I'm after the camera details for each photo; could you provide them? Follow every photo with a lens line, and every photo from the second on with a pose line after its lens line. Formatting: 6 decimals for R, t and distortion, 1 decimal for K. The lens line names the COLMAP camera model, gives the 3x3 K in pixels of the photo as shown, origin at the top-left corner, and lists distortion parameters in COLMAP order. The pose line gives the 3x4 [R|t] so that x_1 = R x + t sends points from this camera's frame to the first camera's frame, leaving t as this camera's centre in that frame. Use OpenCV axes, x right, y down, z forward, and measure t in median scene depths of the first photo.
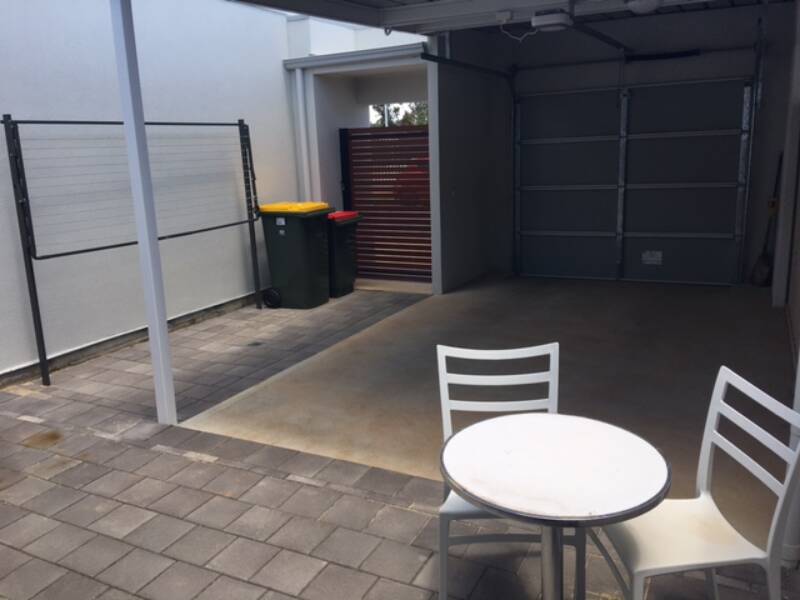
lens RADIAL K [[726.6, 0, 400.0], [0, 726.6, 300.0], [0, 0, 1]] dist [0.105407, -0.166488]
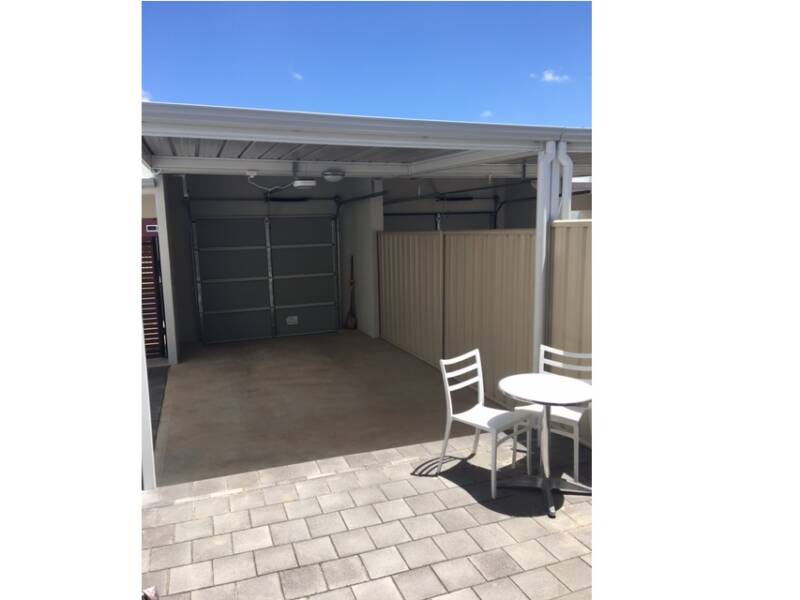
lens RADIAL K [[540.3, 0, 400.0], [0, 540.3, 300.0], [0, 0, 1]] dist [0.003333, 0.000066]
pose [[0.646997, -0.075752, 0.758720, -0.786862], [0.157240, 0.986920, -0.035550, -0.043640], [-0.746103, 0.142302, 0.650446, 0.089280]]
